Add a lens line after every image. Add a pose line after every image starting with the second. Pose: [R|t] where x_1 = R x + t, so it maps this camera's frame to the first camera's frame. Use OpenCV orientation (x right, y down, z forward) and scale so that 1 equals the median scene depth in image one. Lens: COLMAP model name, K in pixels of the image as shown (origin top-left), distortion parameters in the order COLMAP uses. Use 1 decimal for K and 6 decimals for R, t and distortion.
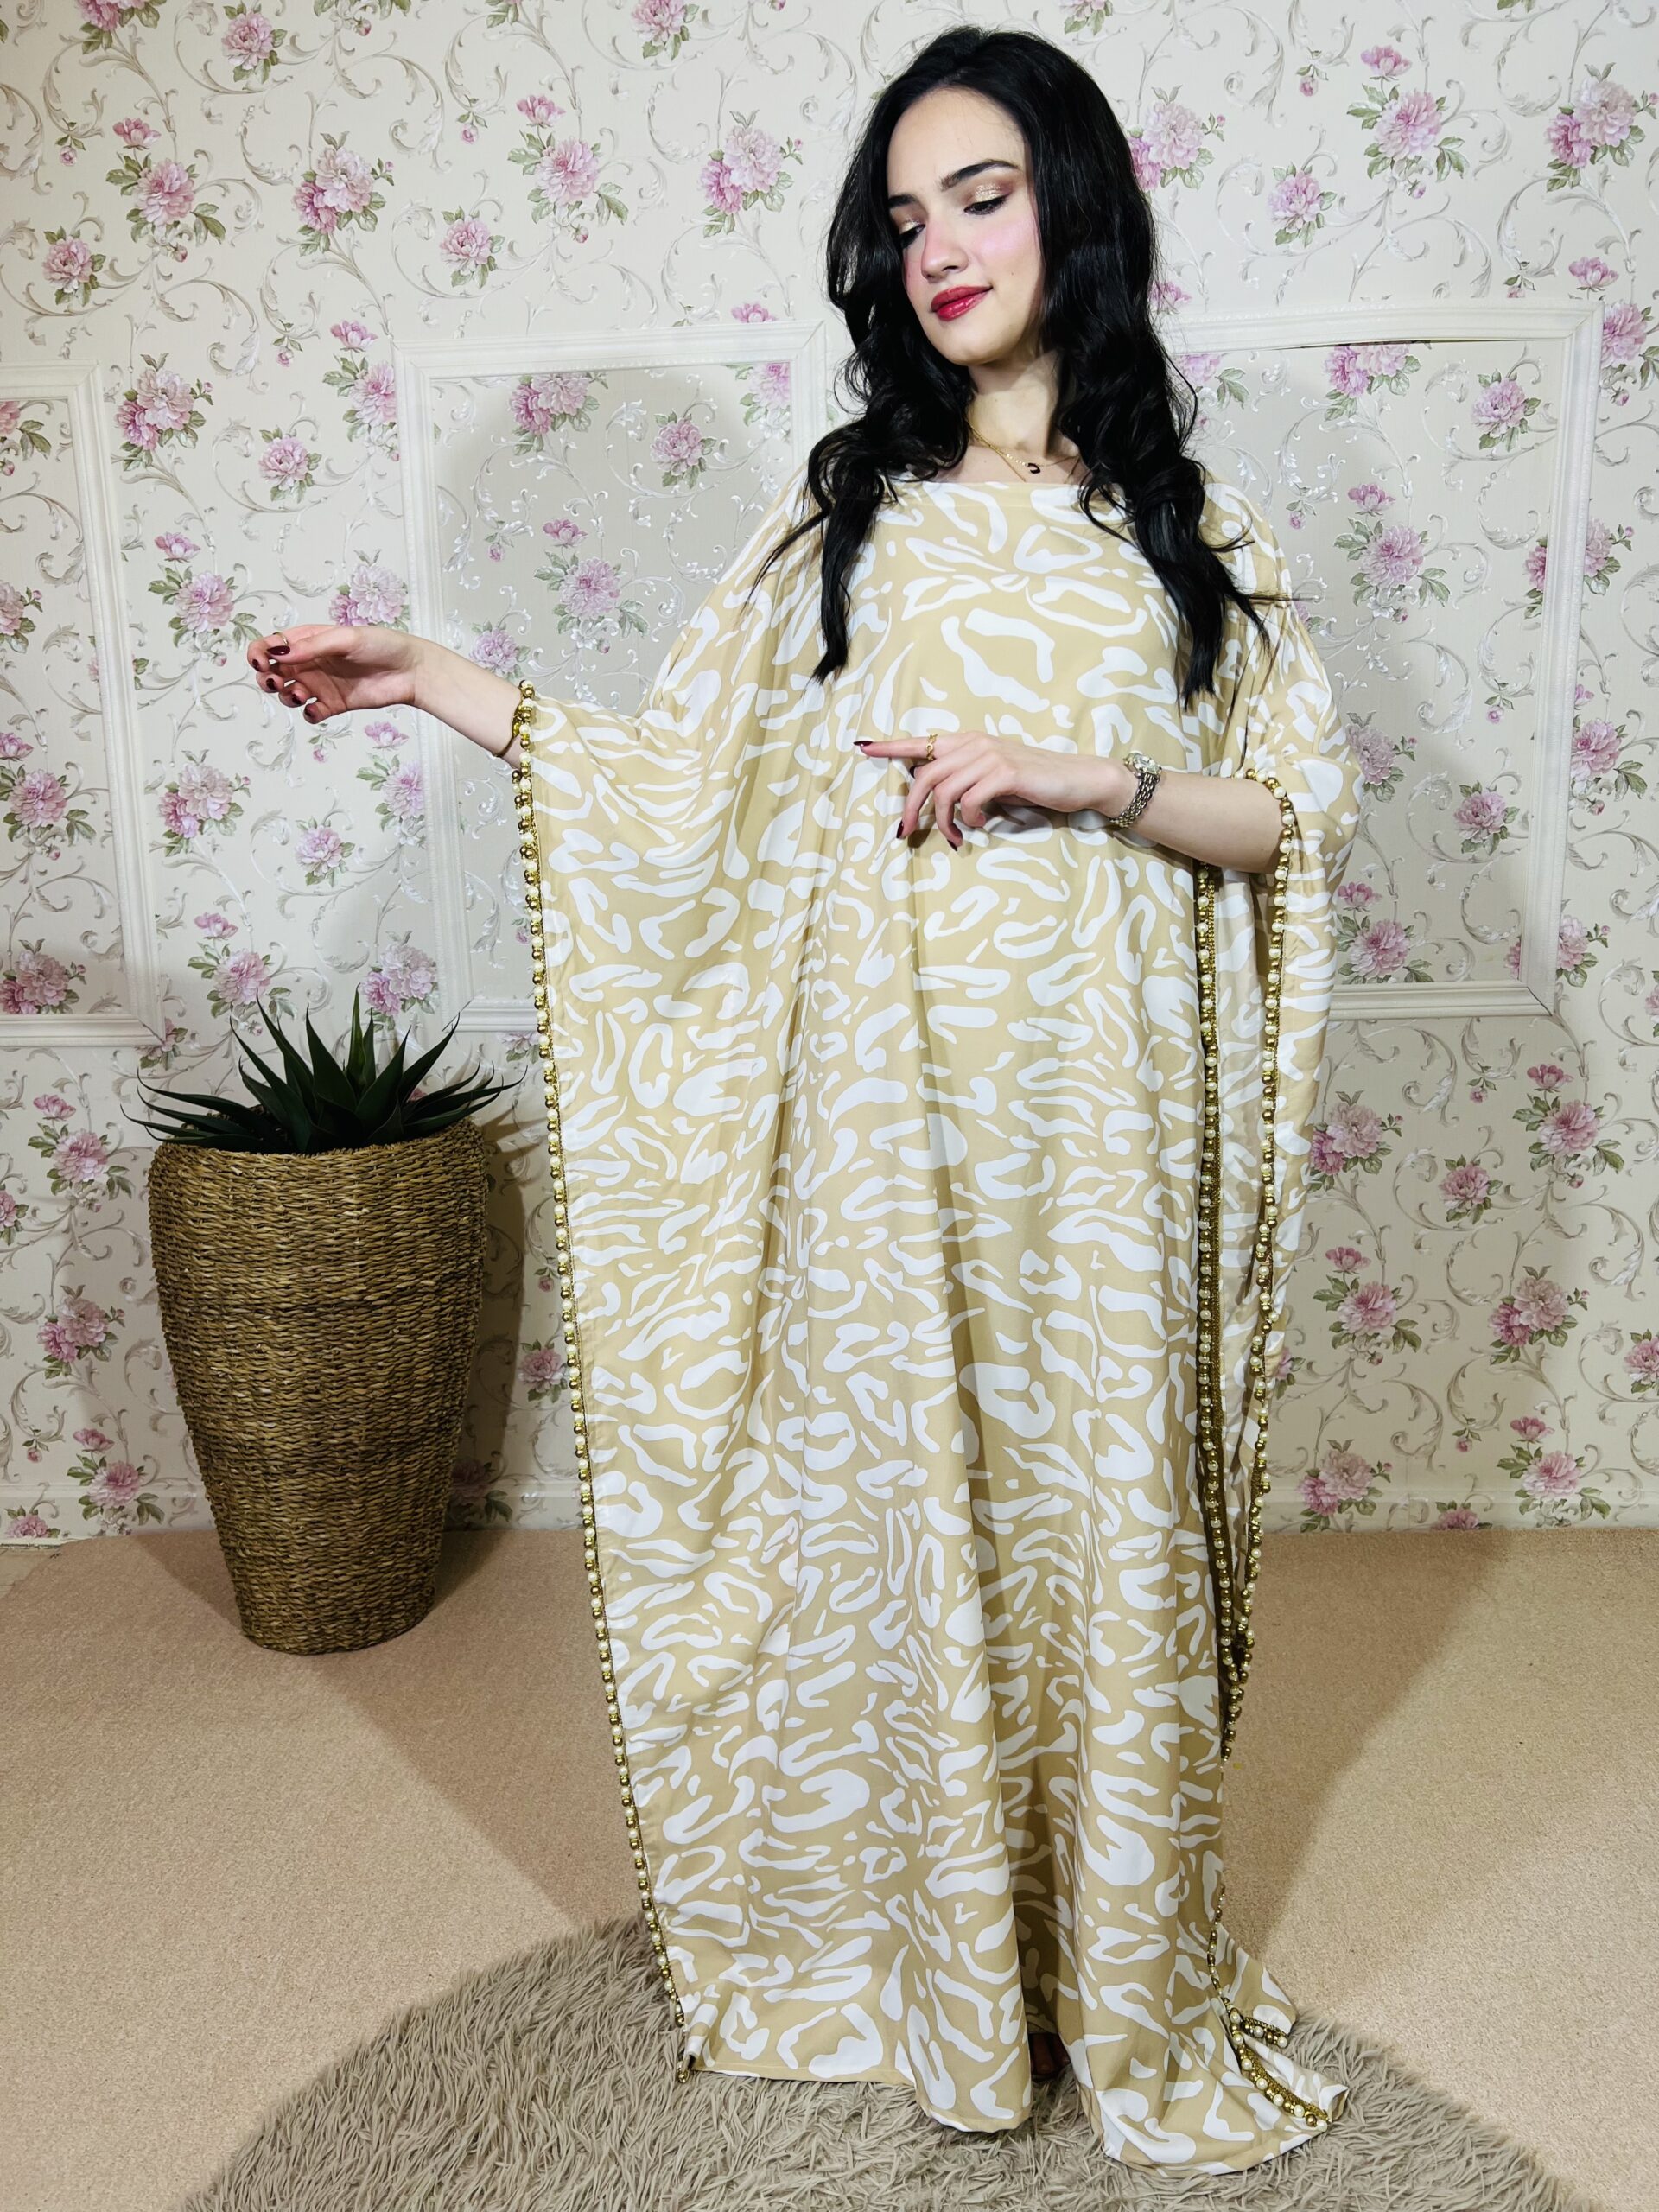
lens RADIAL K [[1687.7, 0, 832.0], [0, 1687.7, 1123.0], [0, 0, 1]] dist [0.043452, -0.047475]
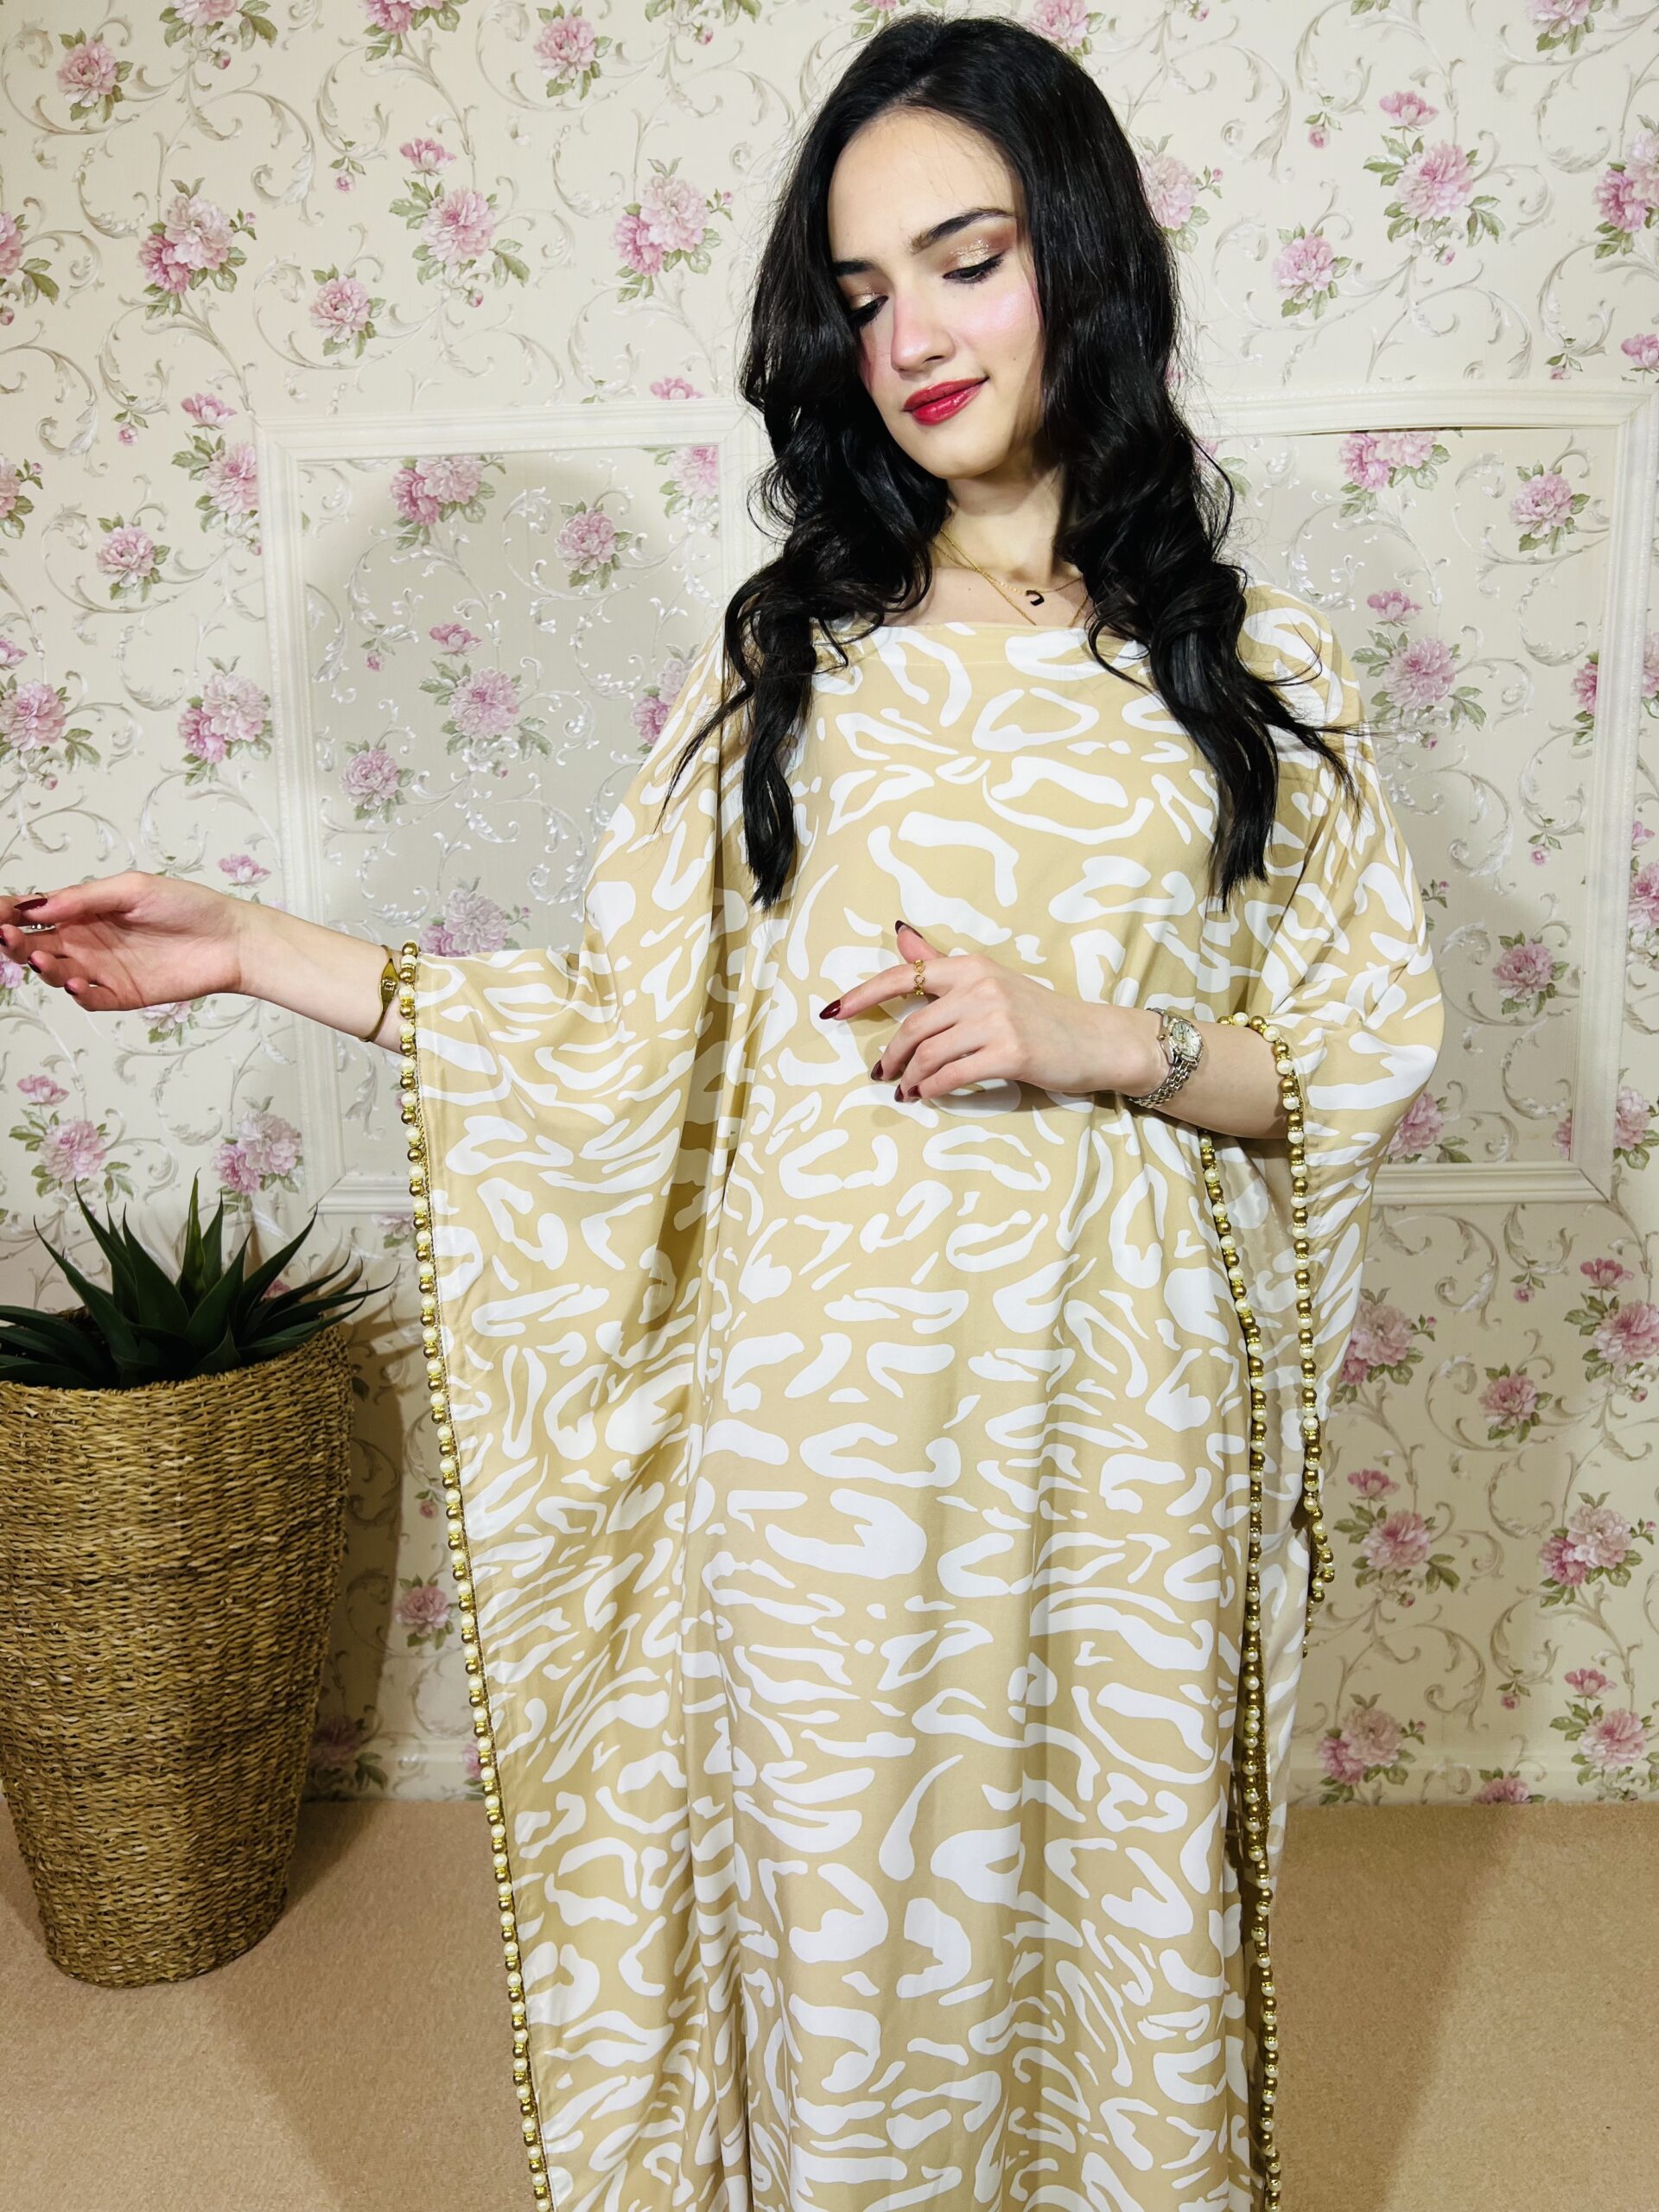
lens RADIAL K [[1700.2, 0, 818.7], [0, 1700.2, 1126.2], [0, 0, 1]] dist [0.029329, -0.028506]
pose [[0.999870, 0.001777, 0.015999, 0.012664], [-0.001090, 0.999080, -0.042870, -0.065905], [-0.016060, 0.042847, 0.998953, 0.149441]]
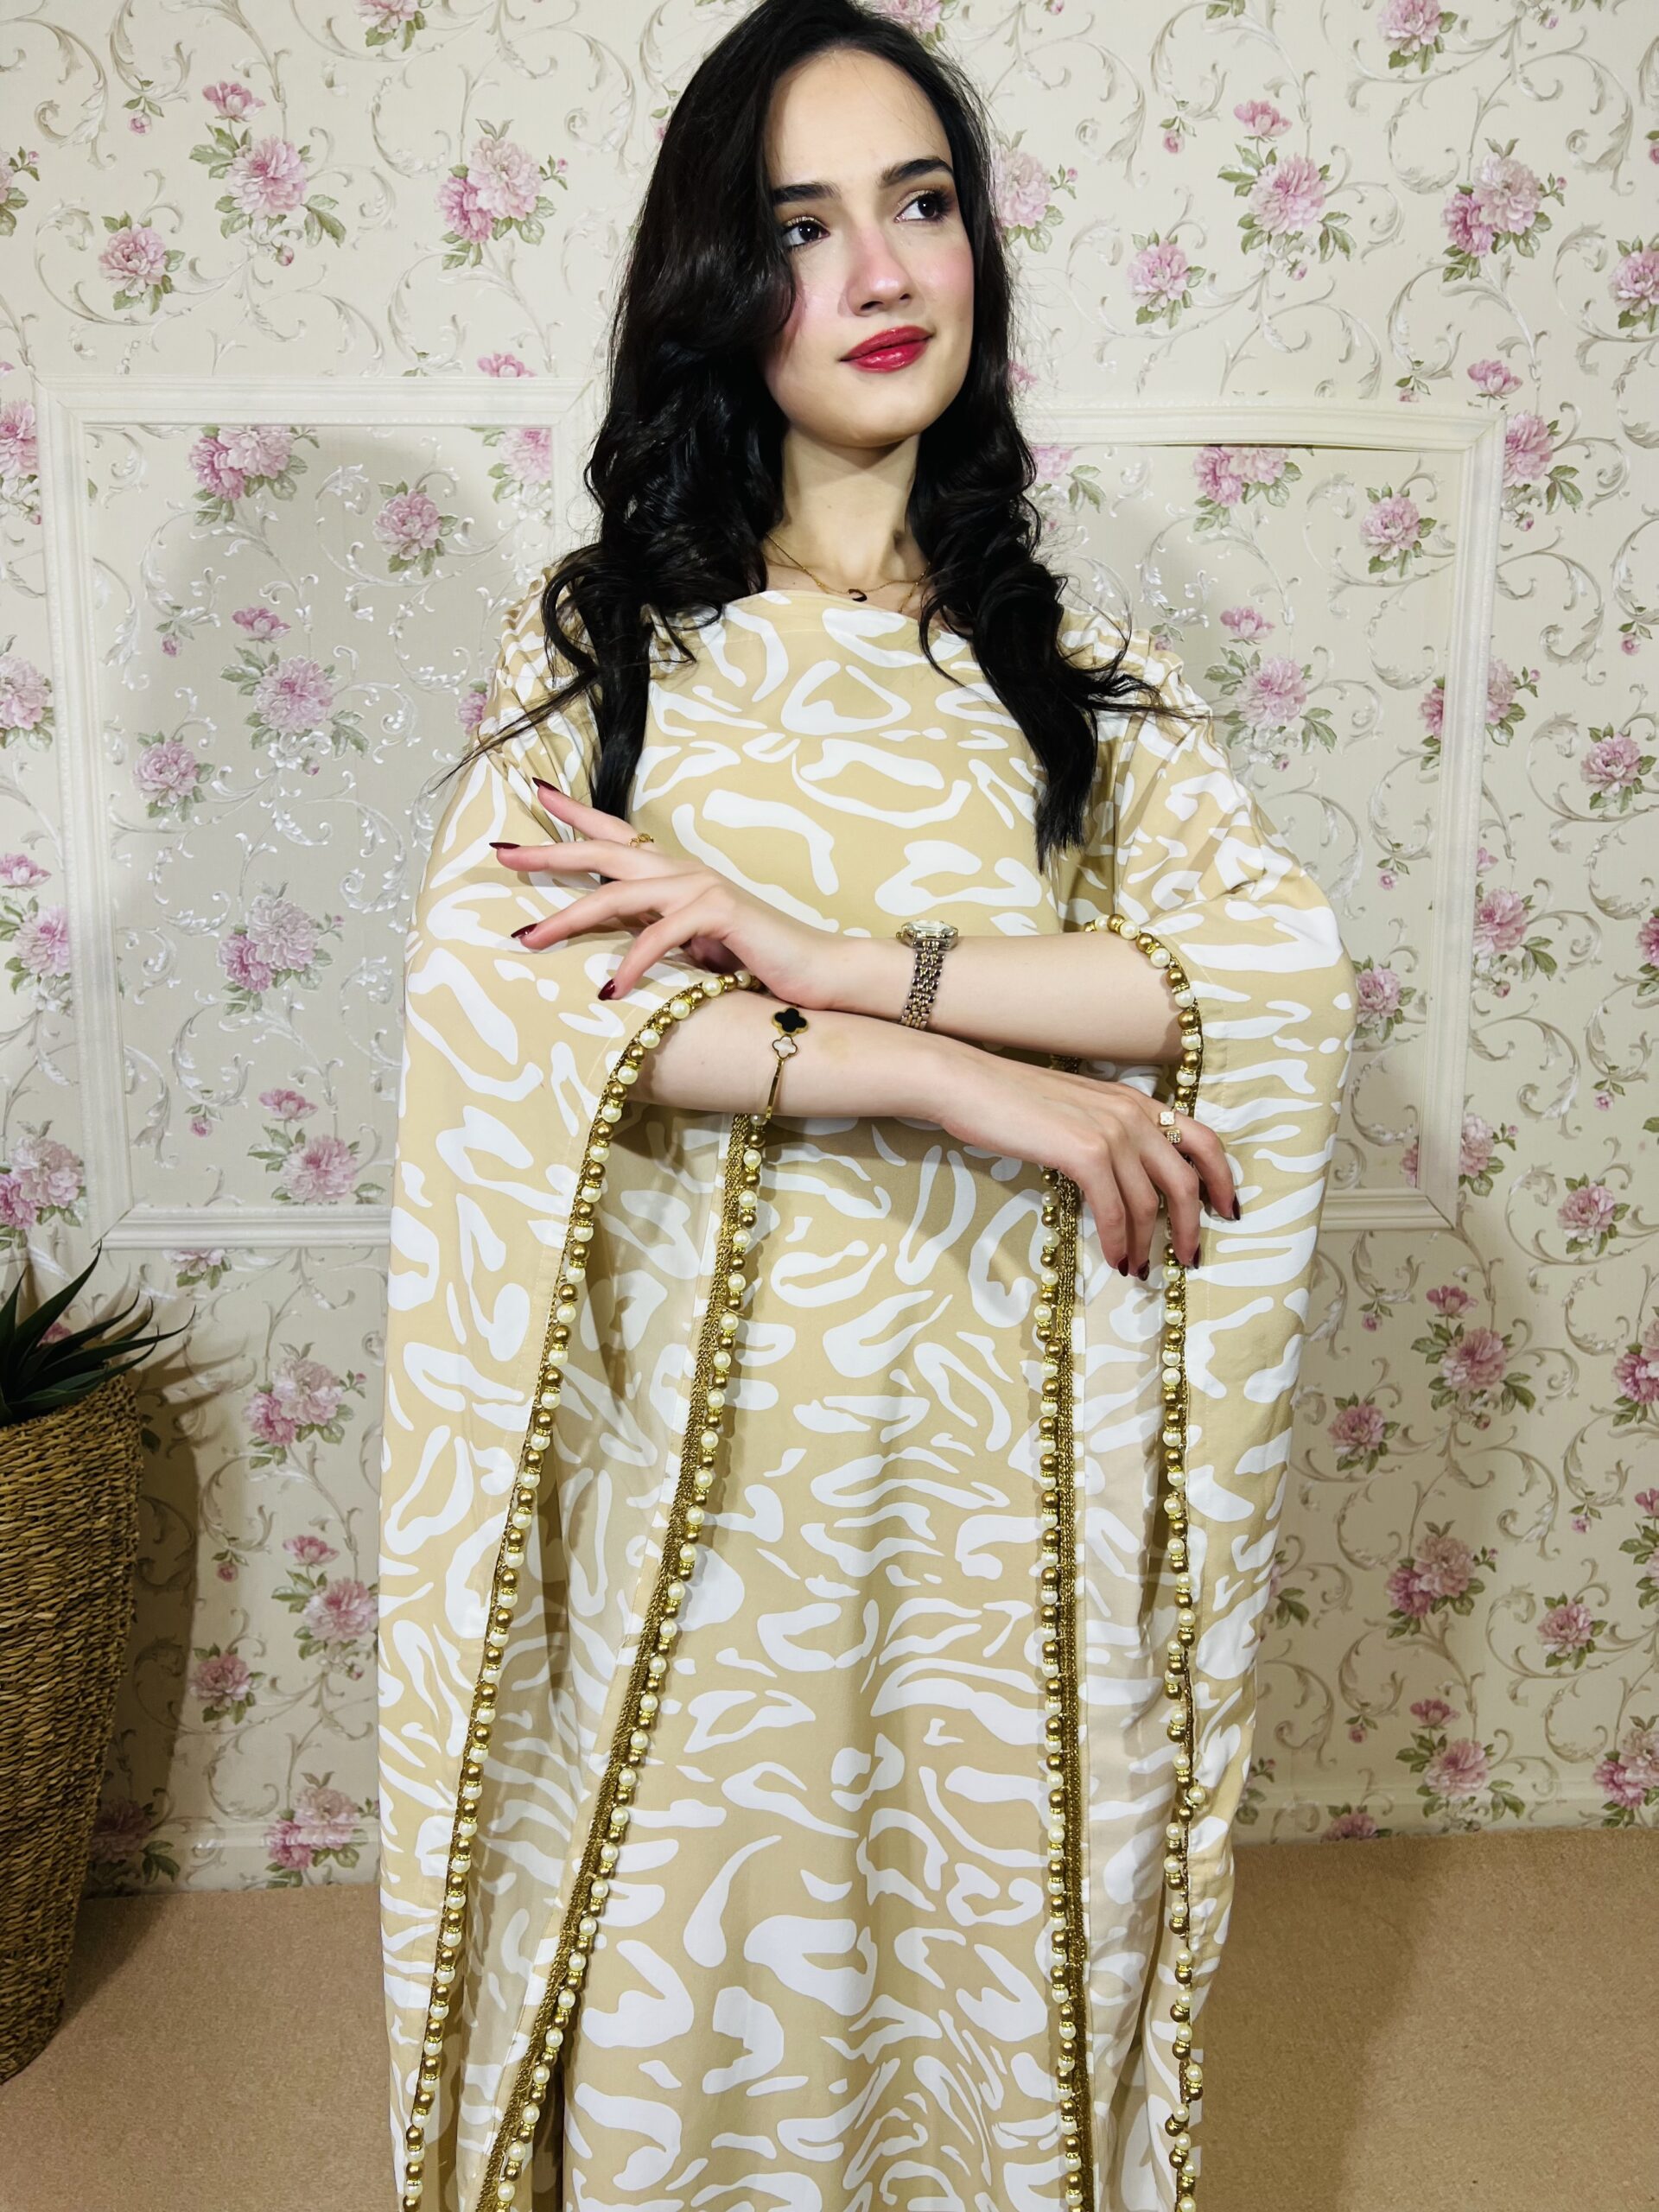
lens RADIAL K [[1700.2, 0, 818.7], [0, 1700.2, 1126.2], [0, 0, 1]] dist [0.029329, -0.028506]
pose [[0.991950, 0.003328, 0.126586, -0.000382], [0.003577, 0.998520, -0.054277, -0.071369], [-0.126580, 0.054293, 0.990470, 0.195764]]
